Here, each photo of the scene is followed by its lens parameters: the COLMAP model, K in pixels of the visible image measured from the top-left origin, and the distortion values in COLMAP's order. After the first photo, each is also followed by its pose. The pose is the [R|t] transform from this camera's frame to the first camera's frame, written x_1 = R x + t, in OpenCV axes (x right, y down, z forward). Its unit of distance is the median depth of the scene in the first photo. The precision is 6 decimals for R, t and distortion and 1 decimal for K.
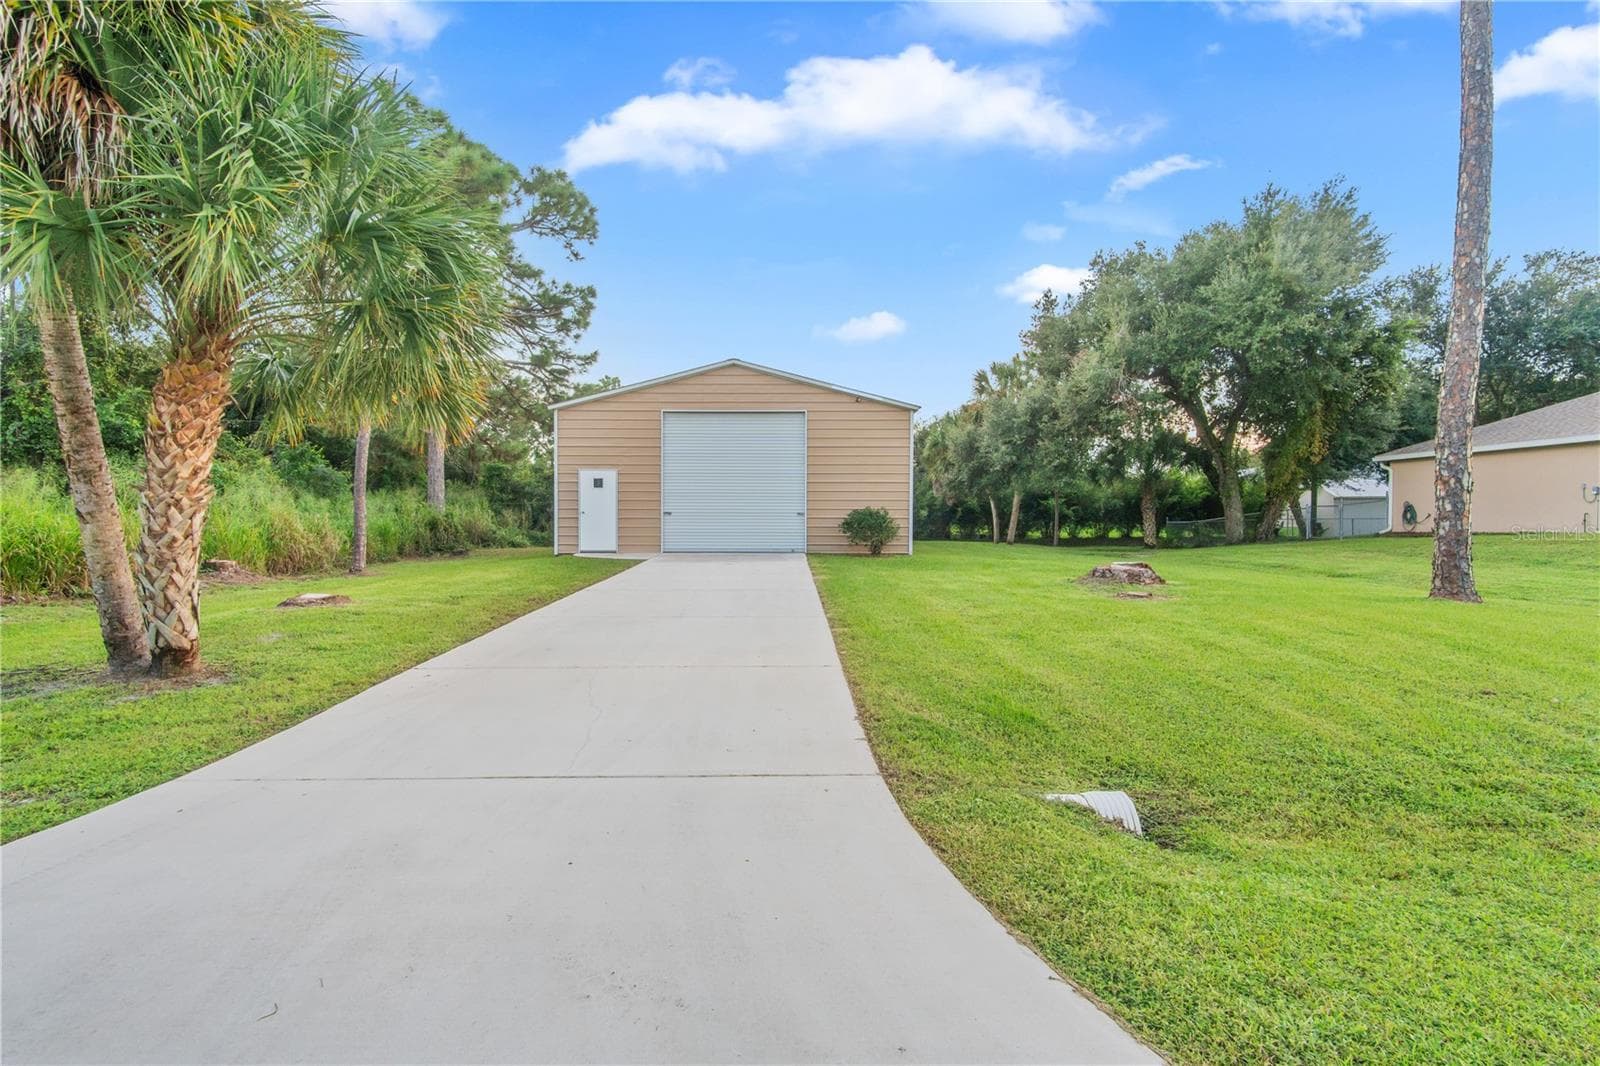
lens RADIAL K [[846.1, 0, 793.0], [0, 846.1, 539.6], [0, 0, 1]] dist [0.004838, 0.001325]
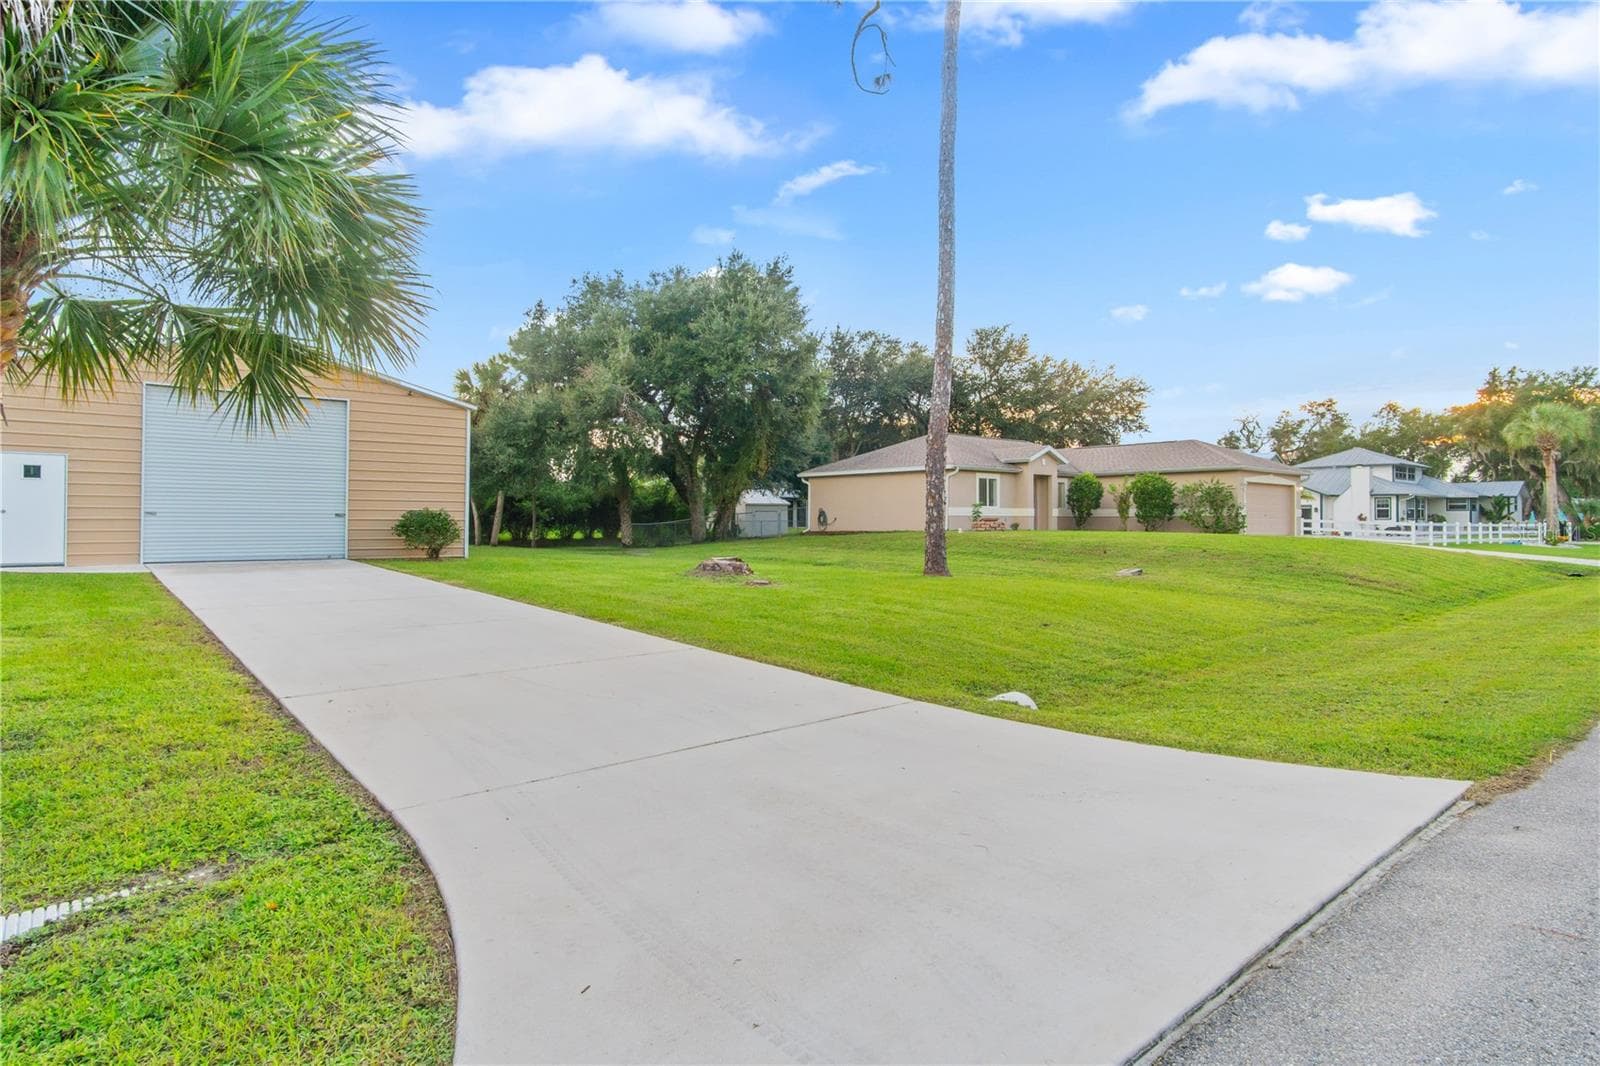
lens RADIAL K [[846.1, 0, 793.0], [0, 846.1, 539.6], [0, 0, 1]] dist [0.004838, 0.001325]
pose [[0.769832, -0.012585, 0.638123, -0.161789], [0.014039, 0.999898, 0.002783, -0.000420], [-0.638092, 0.006816, 0.769930, 0.009700]]
